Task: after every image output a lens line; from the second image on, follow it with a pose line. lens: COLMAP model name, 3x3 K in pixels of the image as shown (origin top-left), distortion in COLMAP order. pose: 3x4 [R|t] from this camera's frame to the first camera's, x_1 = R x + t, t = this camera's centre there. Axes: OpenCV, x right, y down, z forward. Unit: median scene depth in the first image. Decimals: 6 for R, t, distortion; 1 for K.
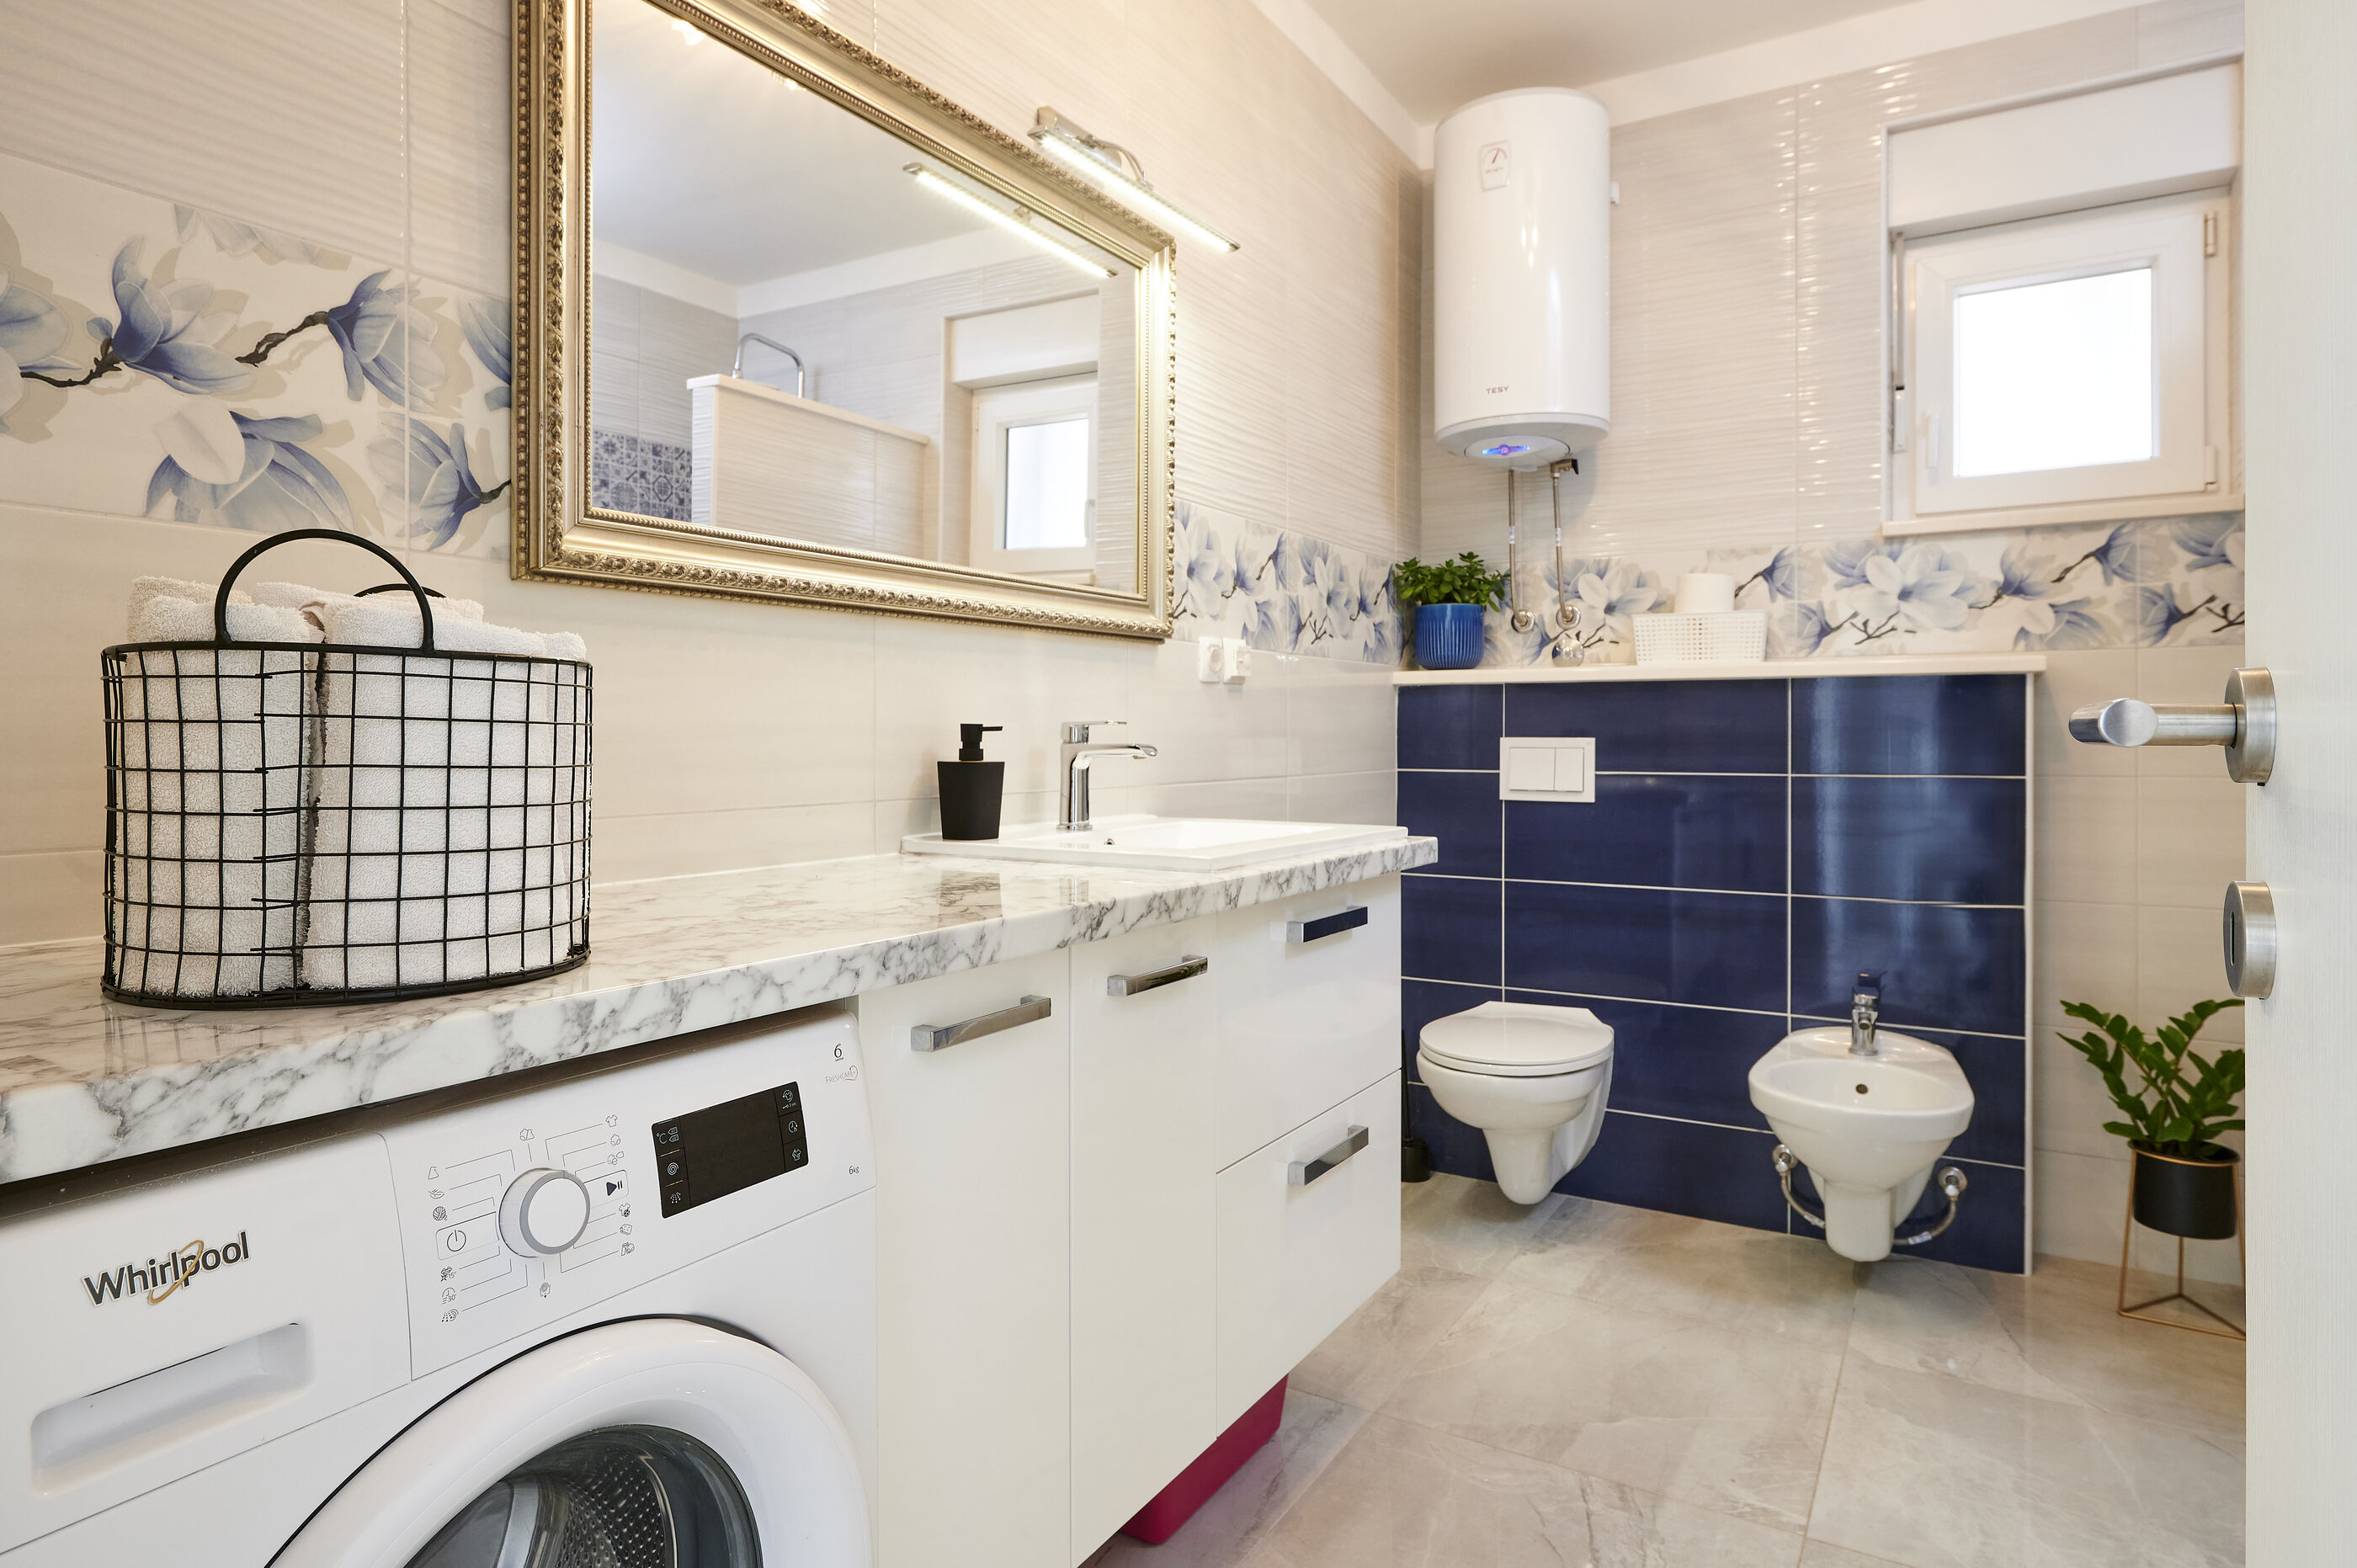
lens RADIAL K [[1332.3, 0, 1188.0], [0, 1332.3, 735.6], [0, 0, 1]] dist [0.016374, 0.001207]
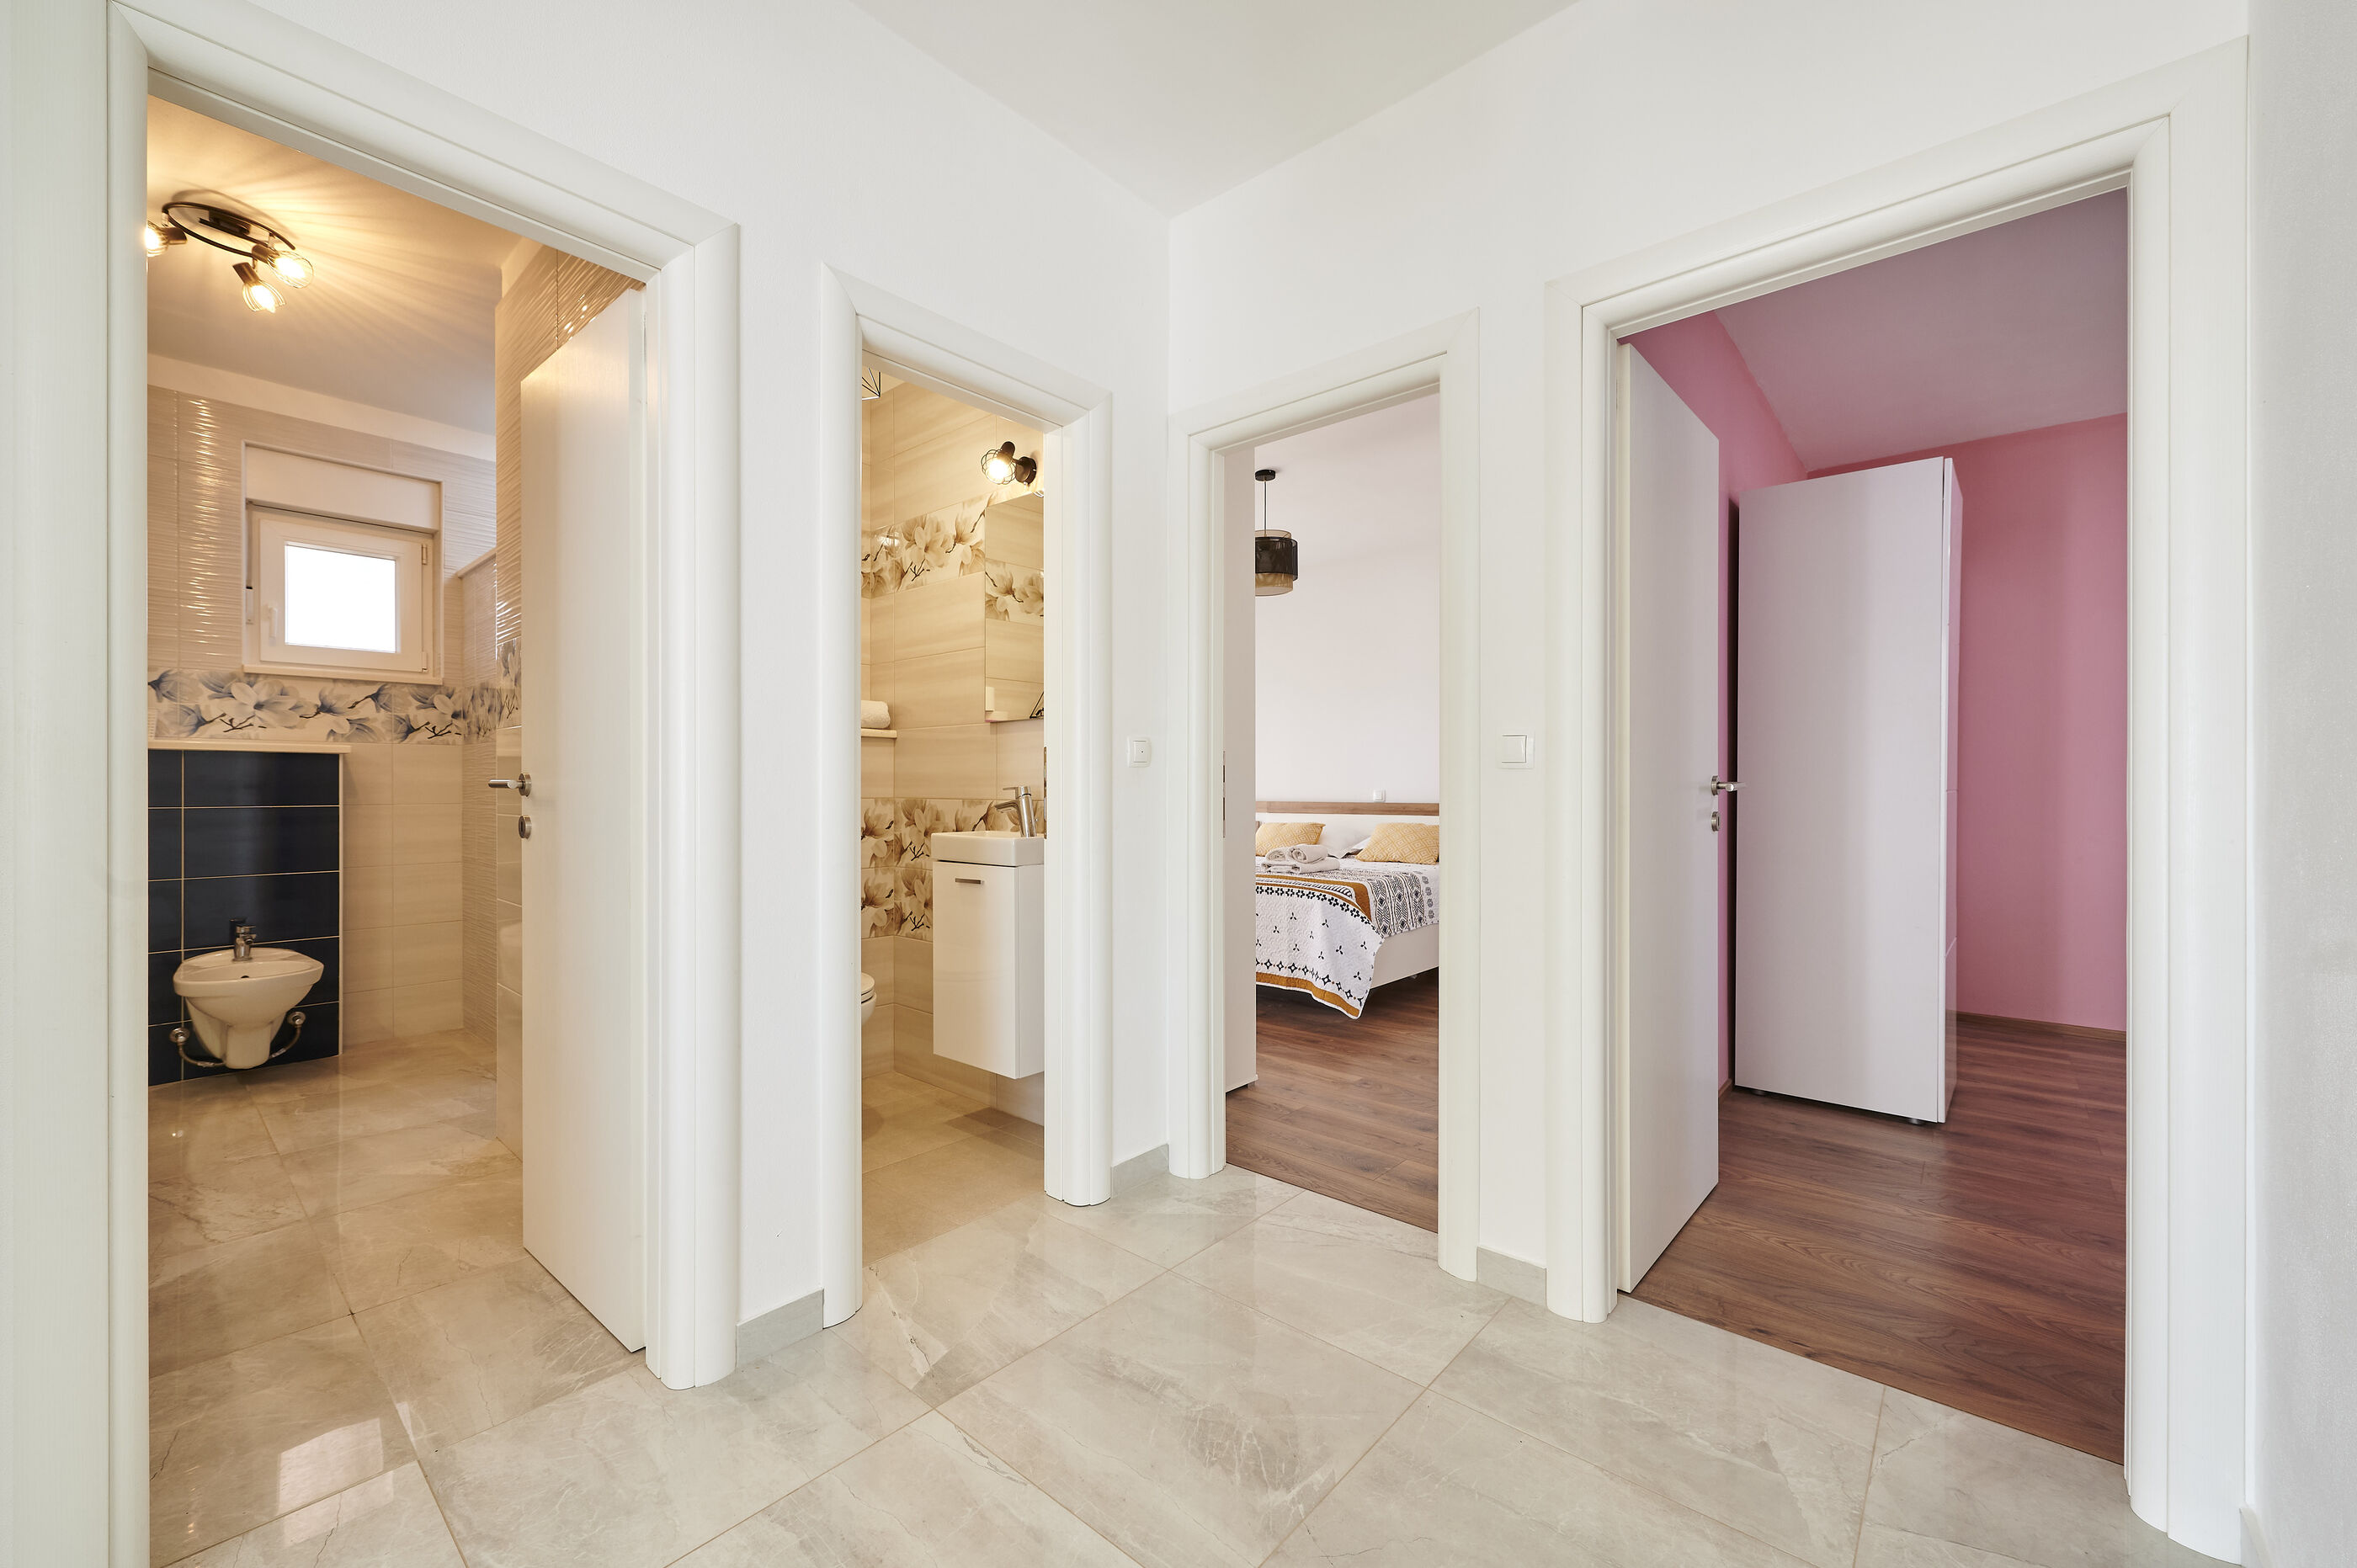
lens RADIAL K [[934.5, 0, 1170.1], [0, 934.5, 789.8], [0, 0, 1]] dist [0.003318, -0.000612]
pose [[0.183903, -0.000525, 0.982944, -0.492515], [-0.004305, 0.999990, 0.001340, -0.000573], [-0.982935, -0.004478, 0.183899, -0.448435]]
